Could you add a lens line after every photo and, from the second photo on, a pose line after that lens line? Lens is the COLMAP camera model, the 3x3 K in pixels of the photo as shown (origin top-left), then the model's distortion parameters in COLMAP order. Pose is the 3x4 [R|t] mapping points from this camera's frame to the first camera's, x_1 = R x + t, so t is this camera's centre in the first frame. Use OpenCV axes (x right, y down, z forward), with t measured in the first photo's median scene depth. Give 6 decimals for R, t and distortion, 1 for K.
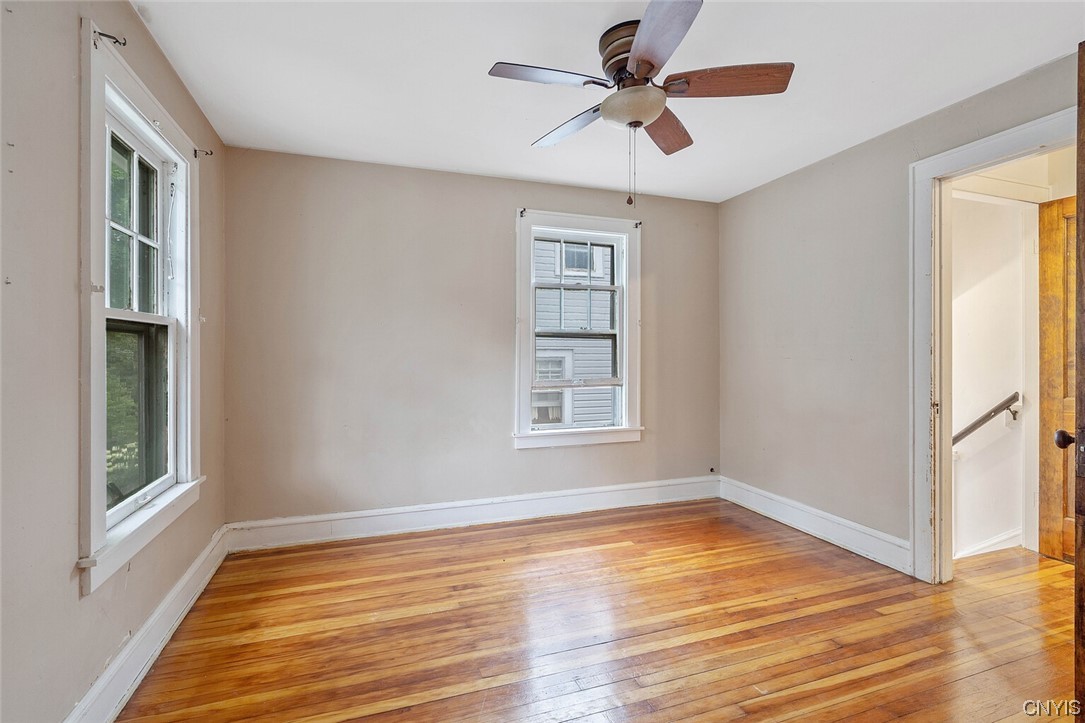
lens RADIAL K [[495.7, 0, 536.4], [0, 495.7, 352.8], [0, 0, 1]] dist [-0.004232, 0.000965]
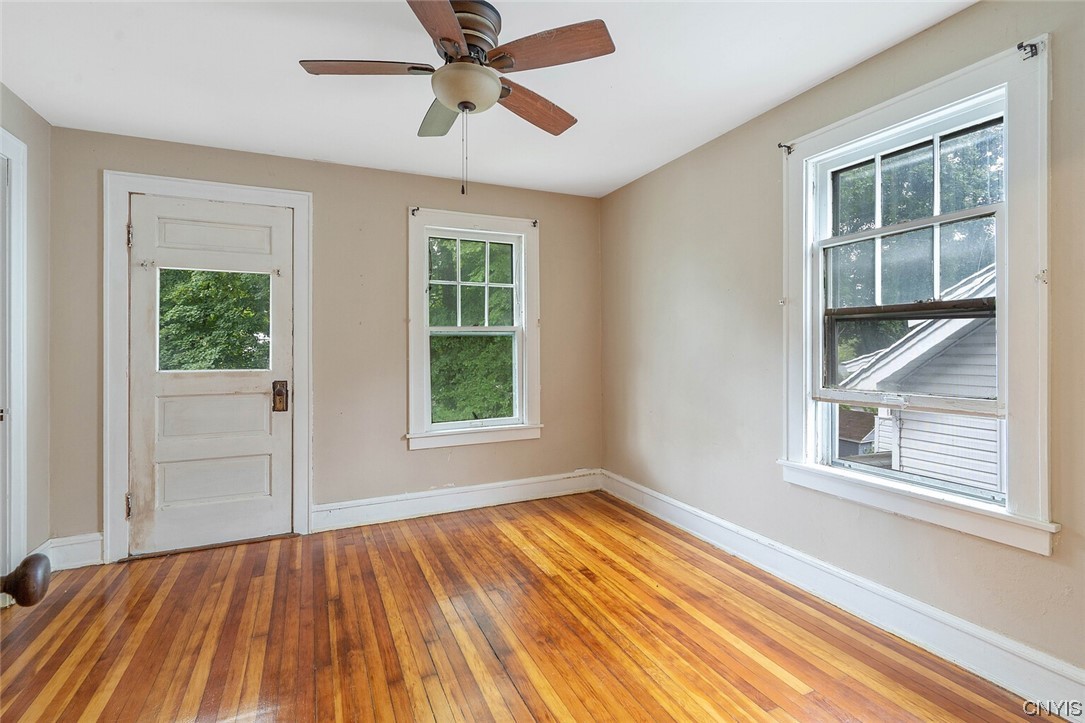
lens RADIAL K [[495.7, 0, 549.8], [0, 495.7, 343.8], [0, 0, 1]] dist [-0.004232, 0.000965]
pose [[0.111441, -0.006709, -0.993748, 0.815014], [0.000114, 0.999977, -0.006738, 0.000559], [0.993771, 0.000637, 0.111439, 0.750471]]
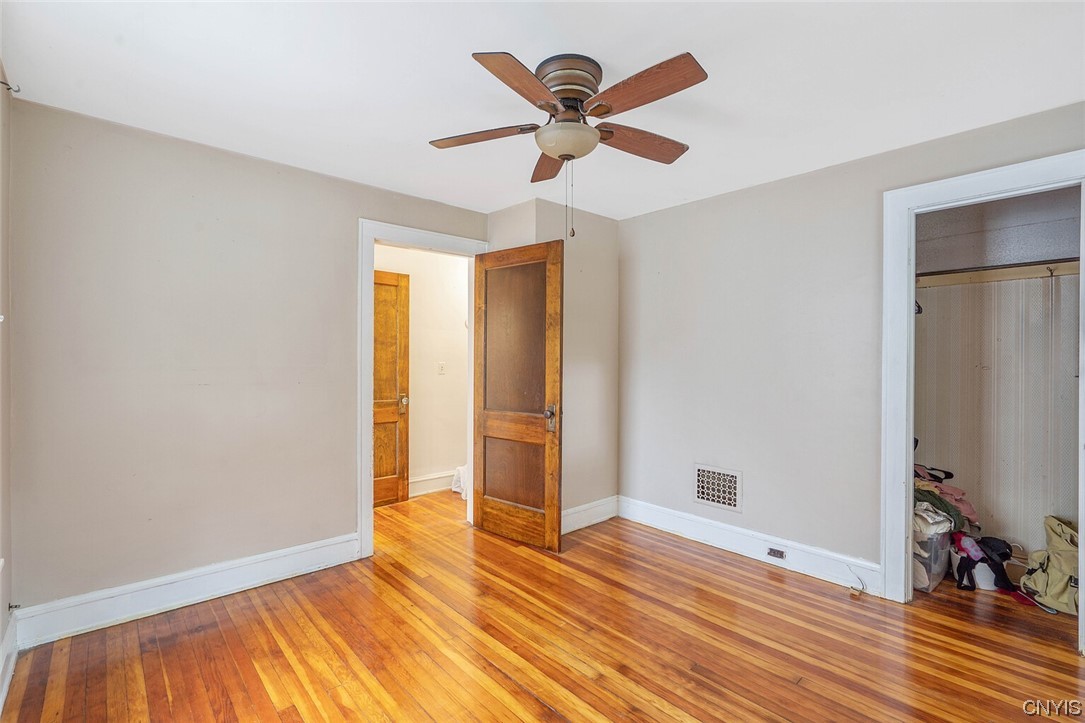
lens RADIAL K [[495.7, 0, 538.4], [0, 495.7, 361.1], [0, 0, 1]] dist [-0.004232, 0.000965]
pose [[-0.383793, -0.001330, 0.923418, -0.510236], [0.004707, 0.999983, 0.003397, -0.033187], [-0.923407, 0.005650, -0.383780, 1.026445]]
